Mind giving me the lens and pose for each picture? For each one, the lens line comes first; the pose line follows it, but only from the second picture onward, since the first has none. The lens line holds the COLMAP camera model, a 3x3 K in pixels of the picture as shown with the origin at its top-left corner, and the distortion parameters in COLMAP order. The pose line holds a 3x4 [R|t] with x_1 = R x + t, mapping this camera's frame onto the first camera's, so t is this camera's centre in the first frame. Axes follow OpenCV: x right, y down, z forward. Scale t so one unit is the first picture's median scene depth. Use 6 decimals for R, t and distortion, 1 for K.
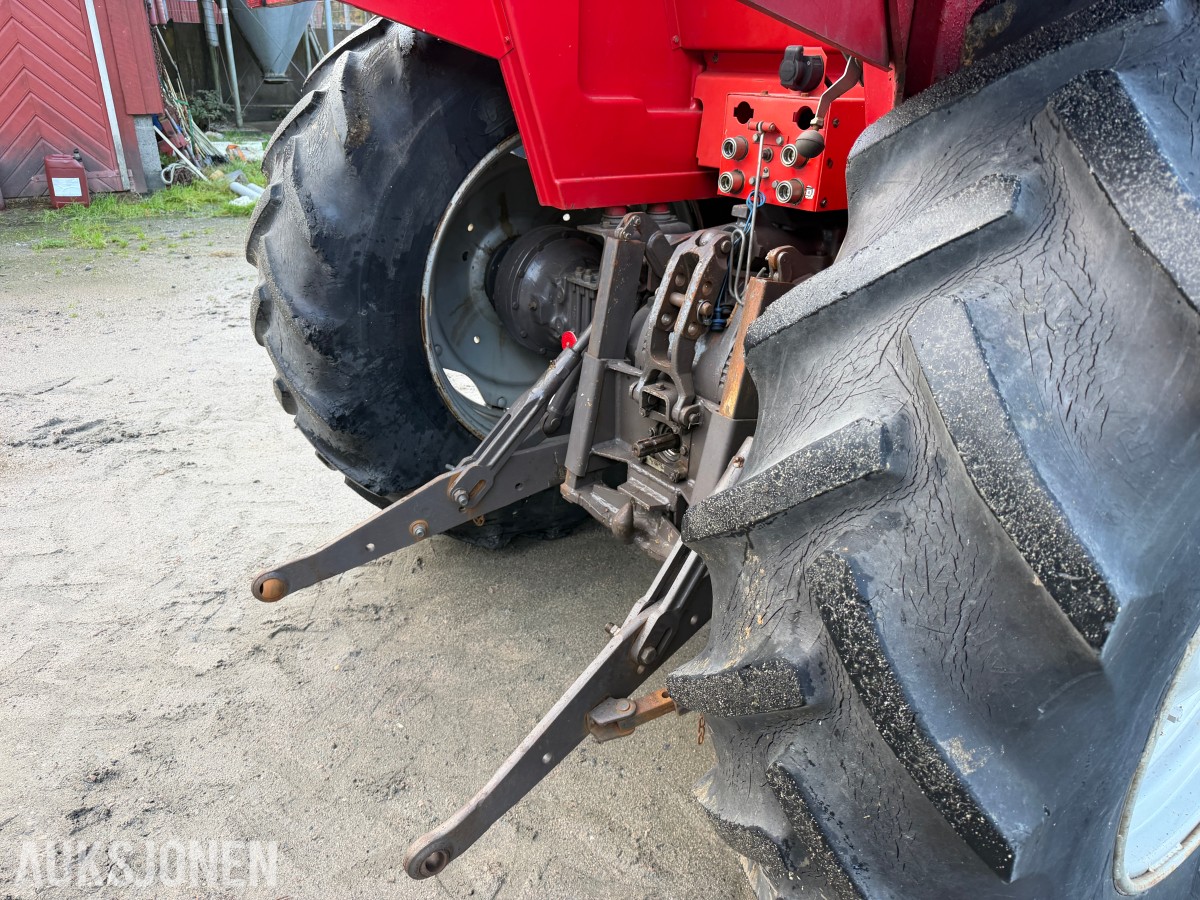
lens RADIAL K [[853.3, 0, 615.3], [0, 853.3, 456.1], [0, 0, 1]] dist [0.085243, -0.128415]
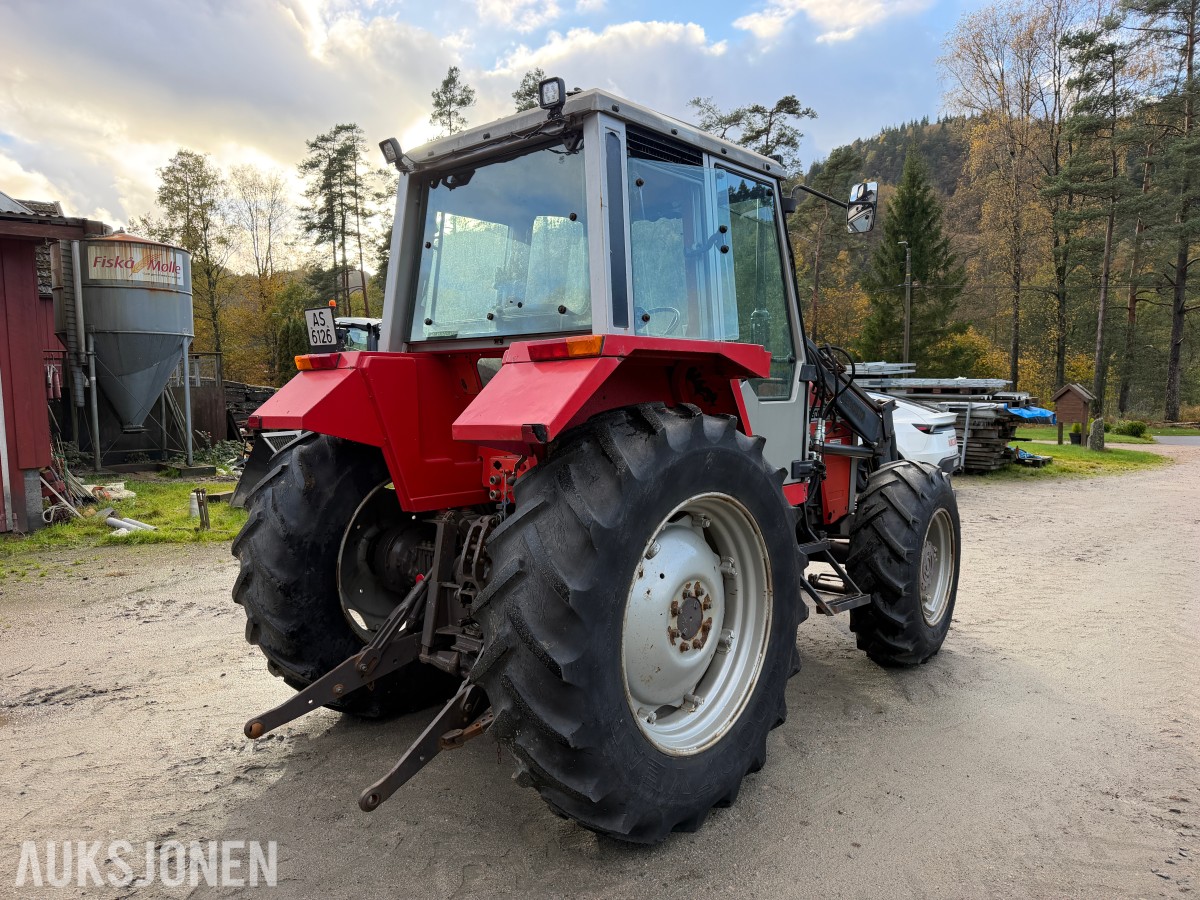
lens RADIAL K [[853.3, 0, 615.3], [0, 853.3, 456.1], [0, 0, 1]] dist [0.085243, -0.128415]
pose [[0.977977, -0.058734, 0.200278, 0.003273], [0.122656, 0.938134, -0.323823, 0.283512], [-0.168868, 0.341256, 0.924677, -0.935016]]
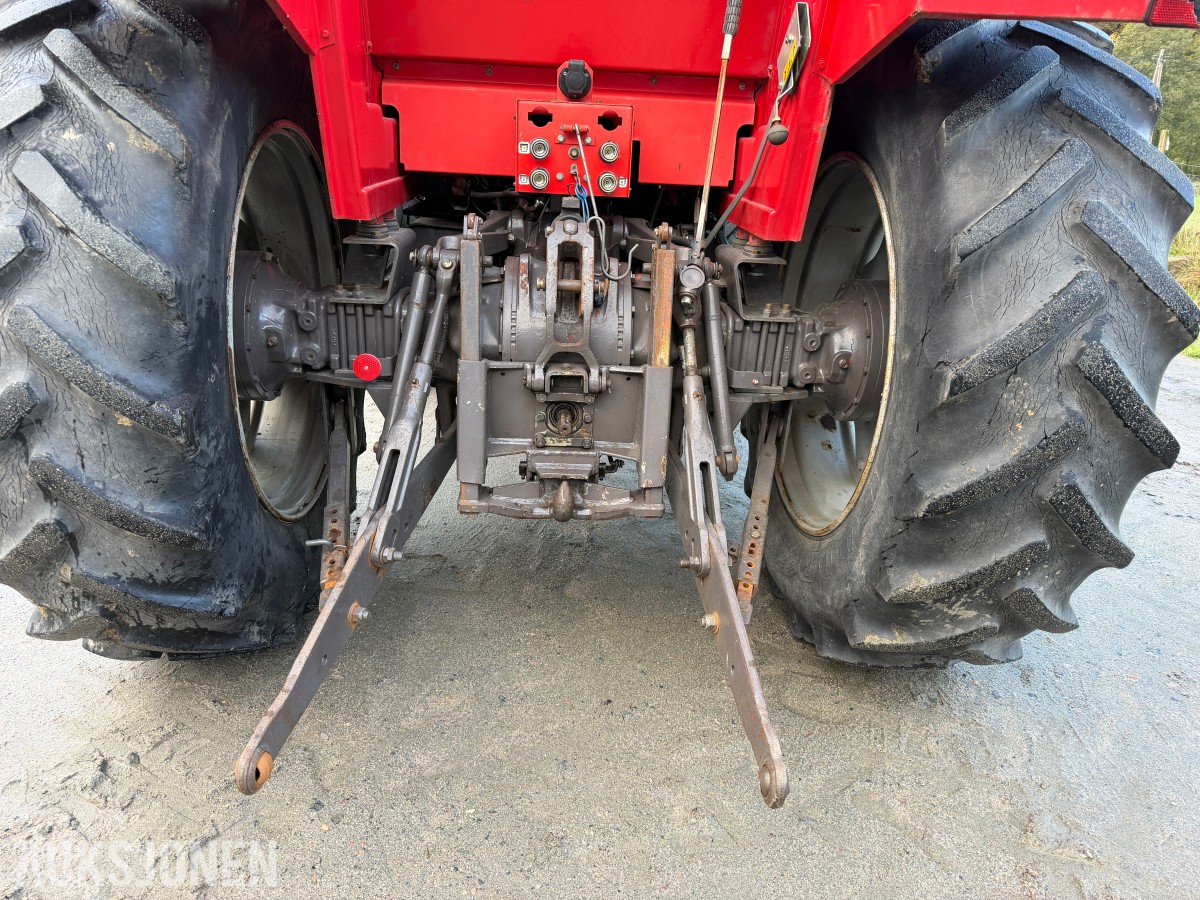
lens RADIAL K [[847.0, 0, 600.0], [0, 847.0, 450.0], [0, 0, 1]] dist [0.108240, -0.145423]
pose [[0.547364, -0.300437, 0.781109, -0.703789], [0.318237, 0.937949, 0.137757, -0.102571], [-0.774027, 0.173174, 0.609009, 0.285011]]
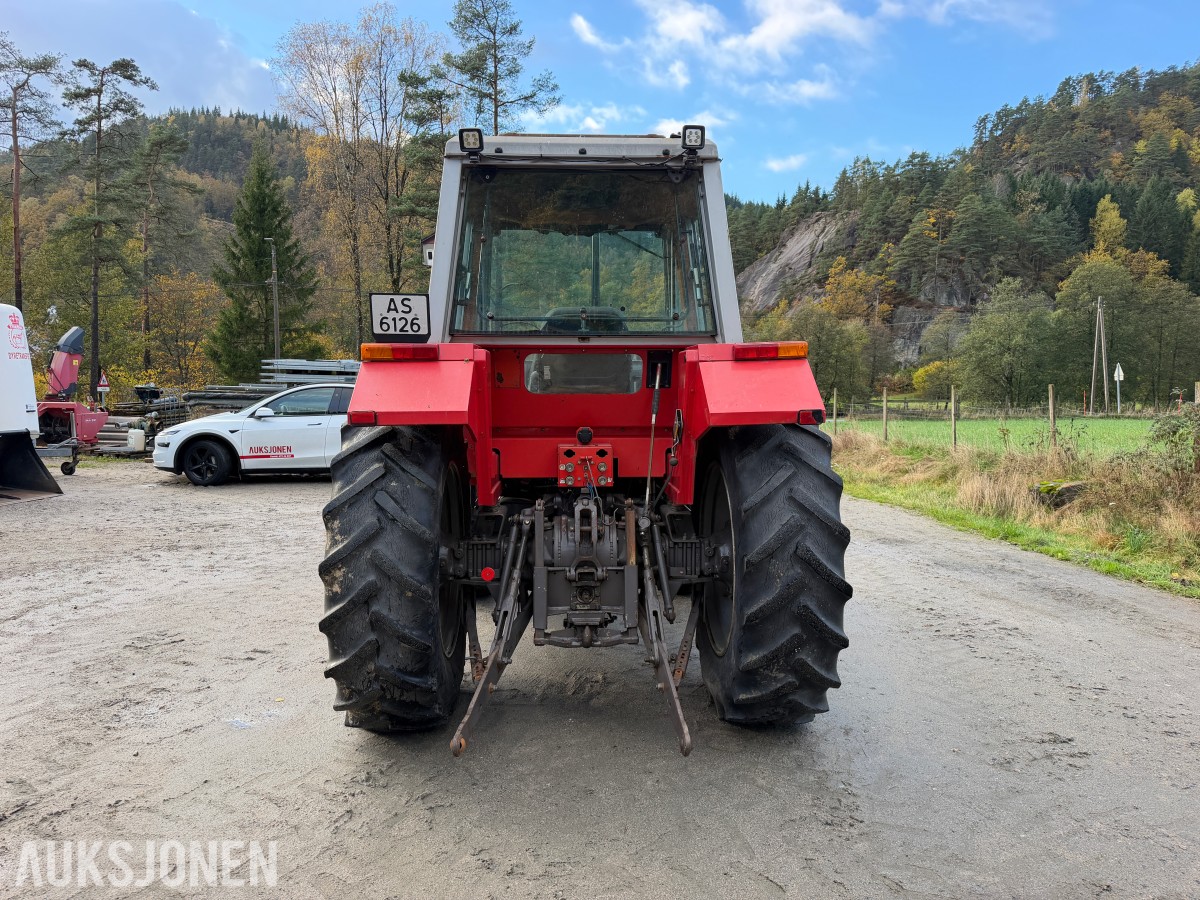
lens RADIAL K [[847.0, 0, 600.0], [0, 847.0, 450.0], [0, 0, 1]] dist [0.108240, -0.145423]
pose [[0.551176, -0.102174, 0.828110, -1.511282], [0.362739, 0.923122, -0.127536, -0.061775], [-0.751416, 0.370682, 0.545865, -0.304028]]
